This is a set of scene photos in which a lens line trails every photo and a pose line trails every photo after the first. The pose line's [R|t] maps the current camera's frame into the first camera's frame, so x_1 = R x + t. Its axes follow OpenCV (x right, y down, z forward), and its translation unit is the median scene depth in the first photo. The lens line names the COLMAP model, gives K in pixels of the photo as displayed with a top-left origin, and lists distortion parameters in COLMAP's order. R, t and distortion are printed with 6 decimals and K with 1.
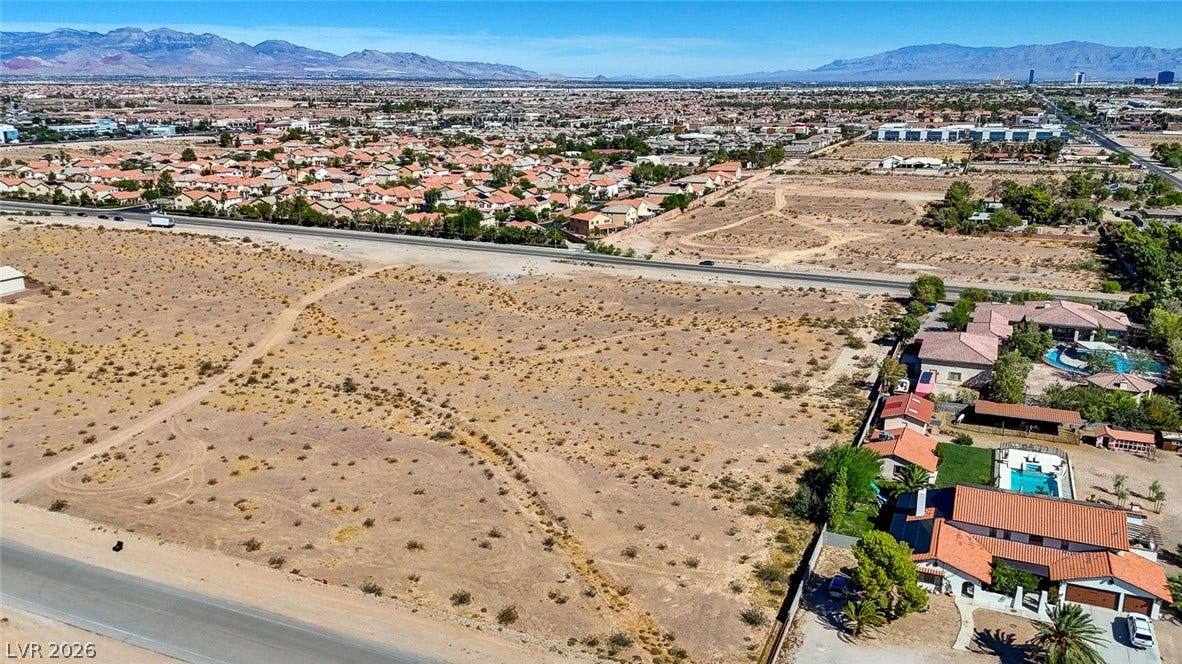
lens RADIAL K [[901.9, 0, 587.1], [0, 901.9, 332.8], [0, 0, 1]] dist [0.090444, -0.098203]
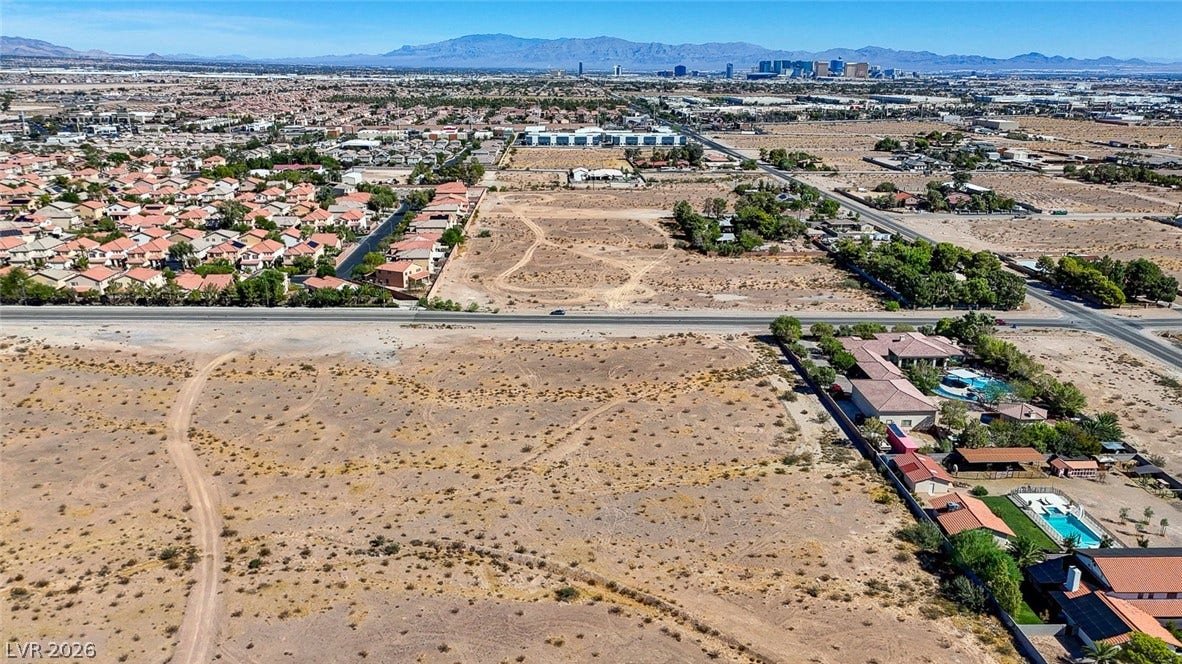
lens RADIAL K [[874.2, 0, 591.4], [0, 874.2, 333.8], [0, 0, 1]] dist [0.083804, -0.084948]
pose [[0.897592, -0.116142, 0.425253, -0.366178], [0.105041, 0.993233, 0.049552, -0.142061], [-0.428130, 0.000192, 0.903717, 0.139100]]
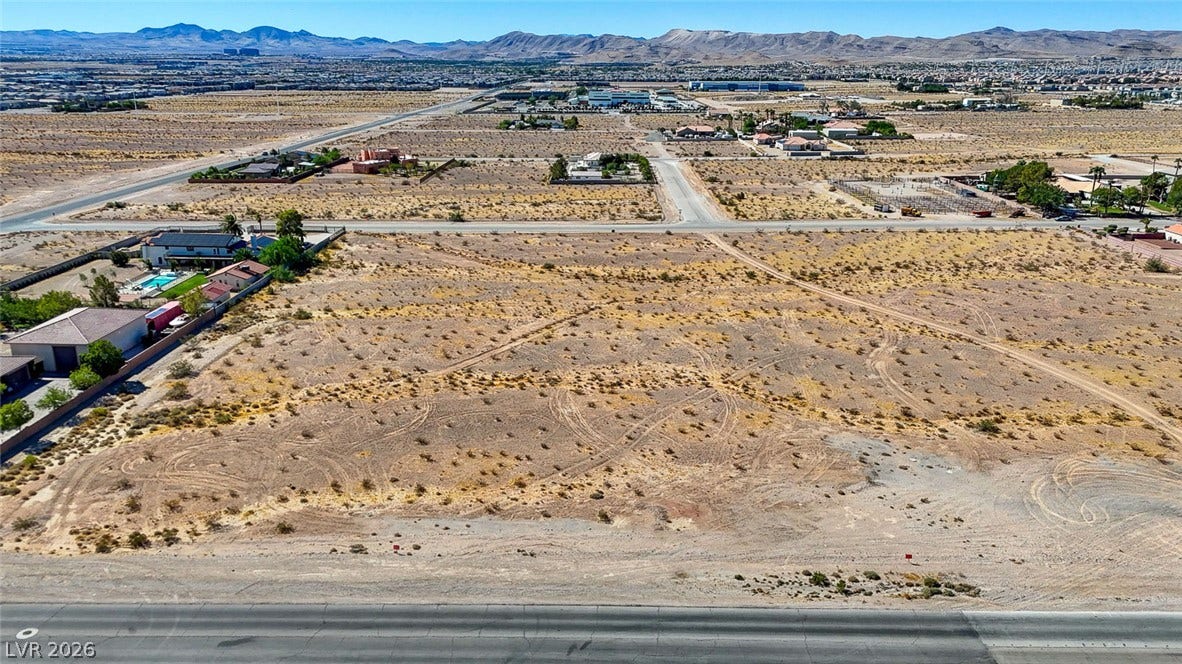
lens RADIAL K [[881.5, 0, 586.9], [0, 881.5, 334.0], [0, 0, 1]] dist [0.079135, -0.076061]
pose [[-0.919498, 0.116673, -0.375380, 0.262243], [-0.105455, 0.846720, 0.521483, -0.426389], [0.378685, 0.519089, -0.766254, 1.668471]]
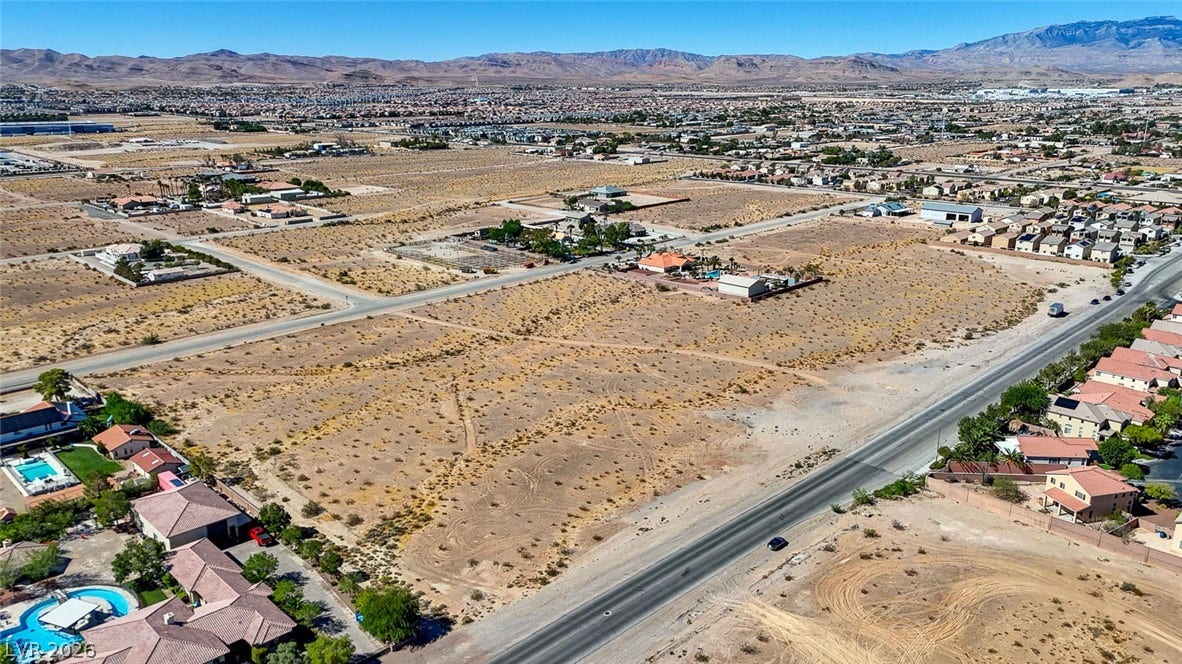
lens RADIAL K [[866.4, 0, 590.1], [0, 866.4, 333.8], [0, 0, 1]] dist [0.095812, -0.101541]
pose [[-0.361773, 0.263190, -0.894344, 0.952640], [-0.250740, 0.896504, 0.365253, -0.551743], [0.897914, 0.356387, -0.258338, 1.429585]]
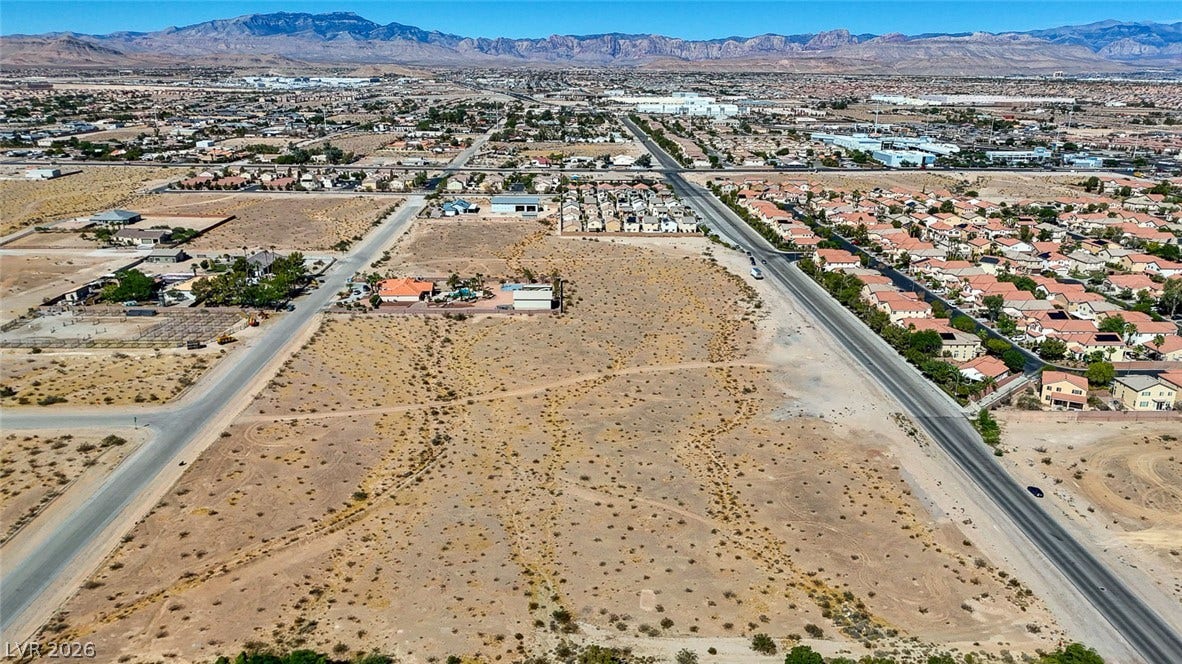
lens RADIAL K [[866.8, 0, 584.8], [0, 866.8, 331.9], [0, 0, 1]] dist [0.084485, -0.082518]
pose [[0.421617, 0.268528, -0.866101, 0.811085], [-0.252242, 0.952178, 0.172424, -0.332949], [0.870984, 0.145770, 0.469189, 0.478172]]
